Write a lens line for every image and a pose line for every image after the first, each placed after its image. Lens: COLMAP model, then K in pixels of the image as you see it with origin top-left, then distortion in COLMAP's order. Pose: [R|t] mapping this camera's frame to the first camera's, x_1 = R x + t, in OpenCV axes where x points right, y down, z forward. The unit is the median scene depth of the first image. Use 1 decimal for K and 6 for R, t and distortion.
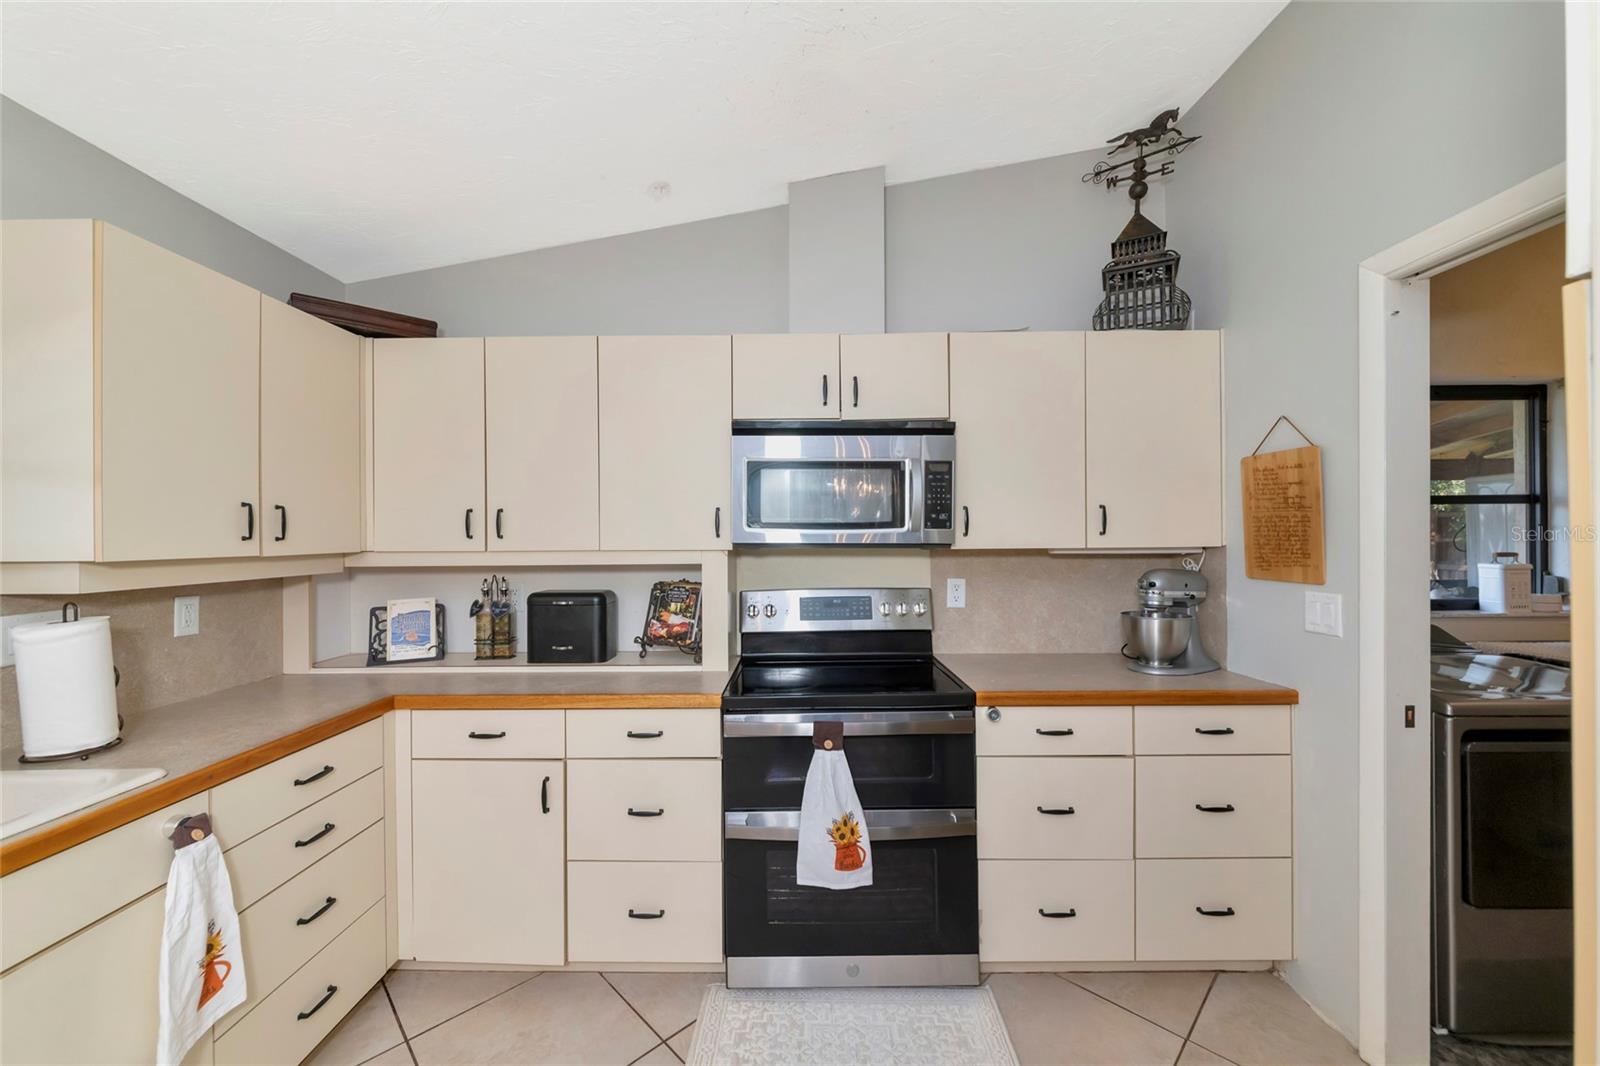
lens RADIAL K [[613.1, 0, 796.7], [0, 613.1, 537.8], [0, 0, 1]] dist [-0.015350, 0.000043]
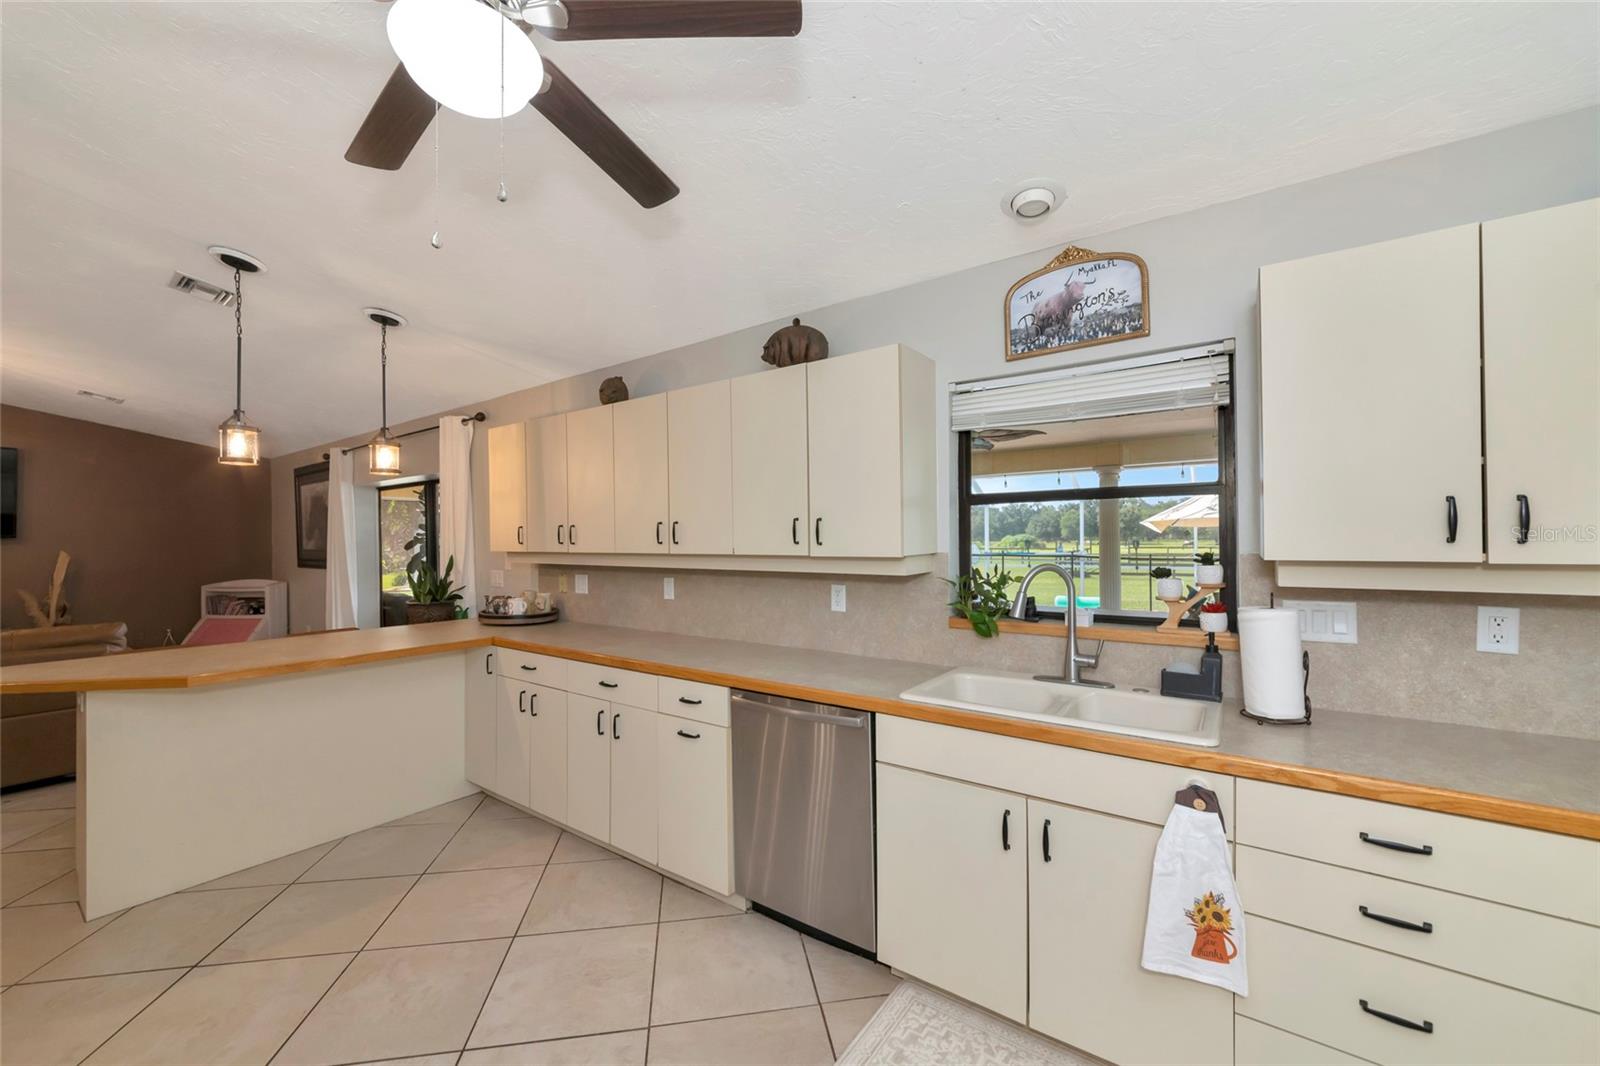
lens RADIAL K [[613.1, 0, 796.7], [0, 613.1, 537.8], [0, 0, 1]] dist [-0.015350, 0.000043]
pose [[-0.580154, 0.005356, -0.814489, 0.193246], [0.007042, 0.999974, 0.001560, -0.005133], [0.814476, -0.004830, -0.580177, 0.574638]]
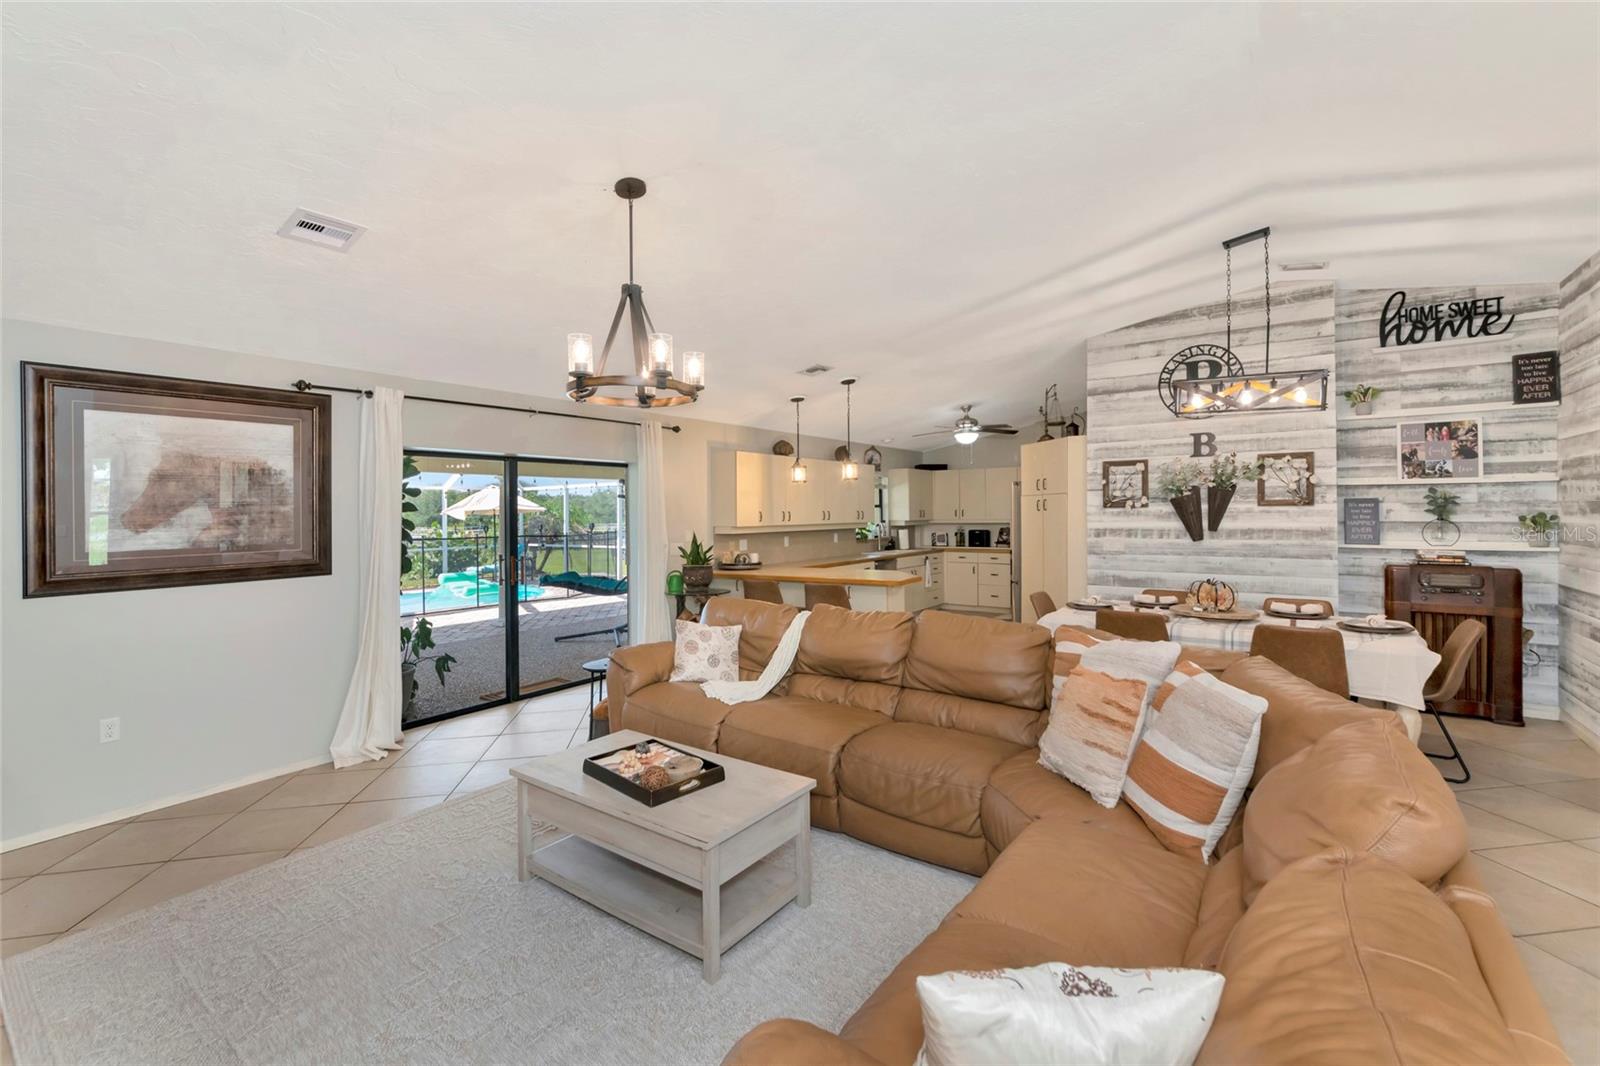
lens RADIAL K [[684.4, 0, 796.6], [0, 684.4, 512.9], [0, 0, 1]] dist [-0.000579, -0.000073]
pose [[0.819577, -0.003955, -0.572955, 1.289288], [0.004777, 0.999989, -0.000070, -0.030086], [0.572949, -0.002680, 0.819587, -3.548659]]
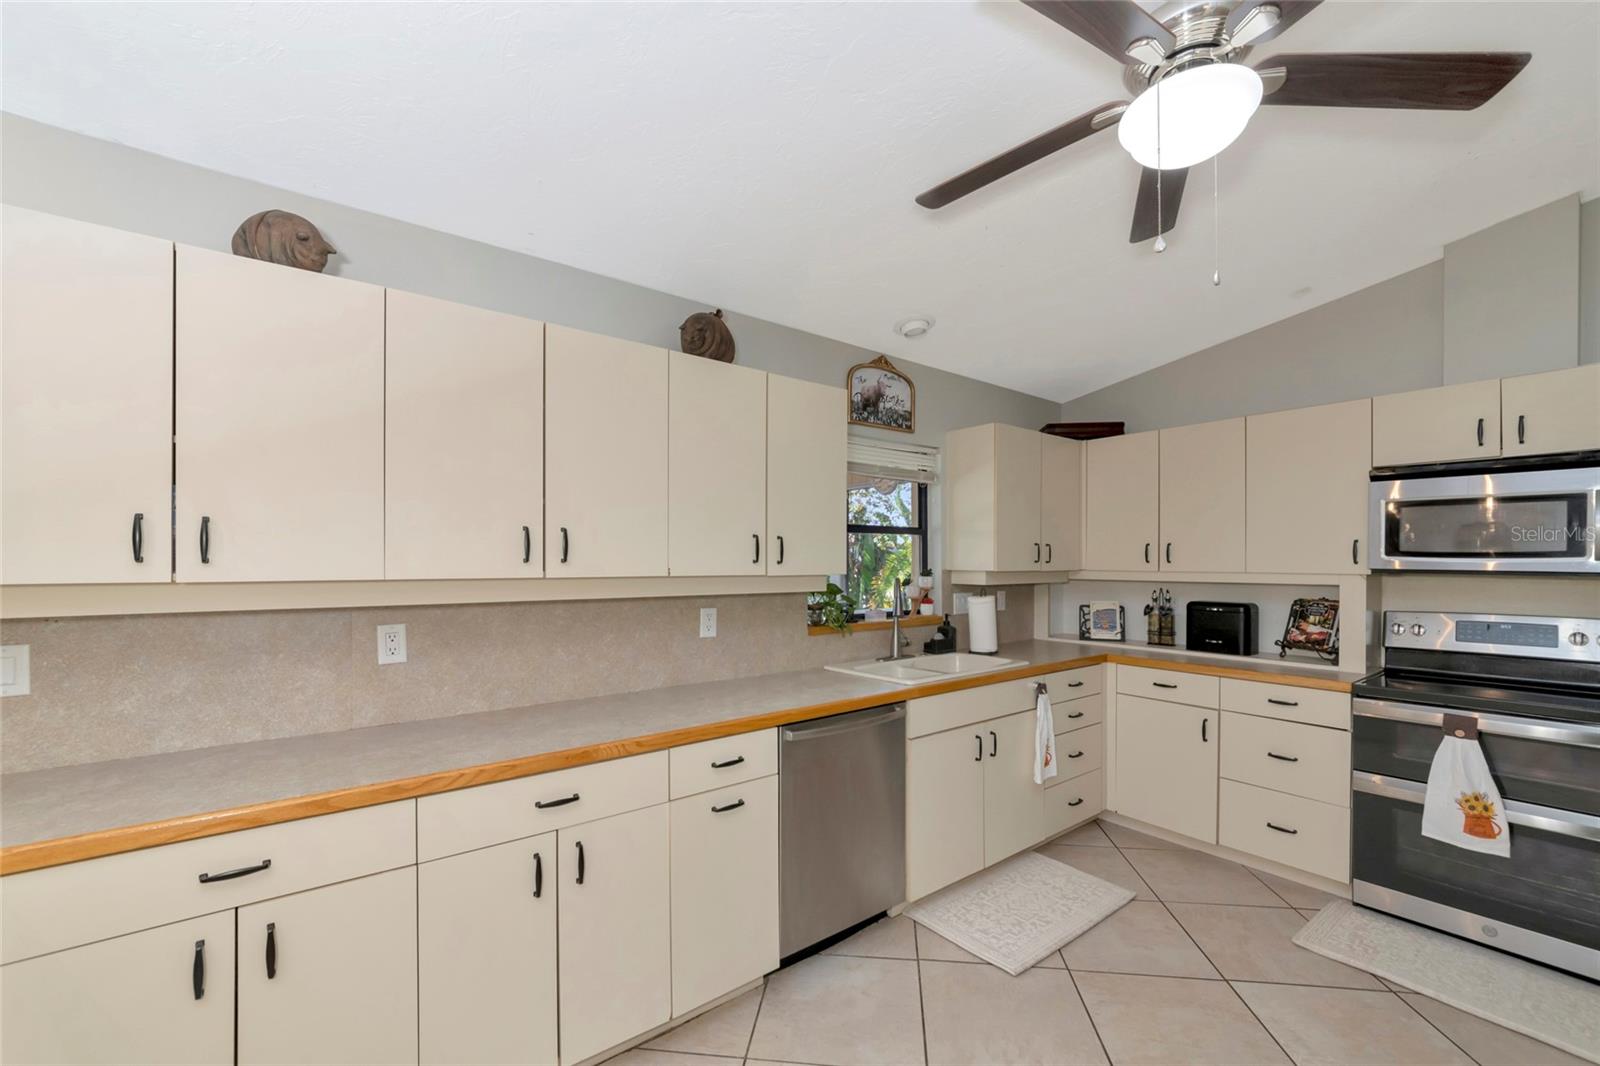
lens RADIAL K [[649.0, 0, 801.2], [0, 649.0, 555.0], [0, 0, 1]] dist [-0.007994, 0.000368]
pose [[0.624343, 0.002173, -0.781148, 0.189609], [-0.009789, 0.999939, -0.005043, -0.001741], [0.781089, 0.010795, 0.624326, -0.686540]]
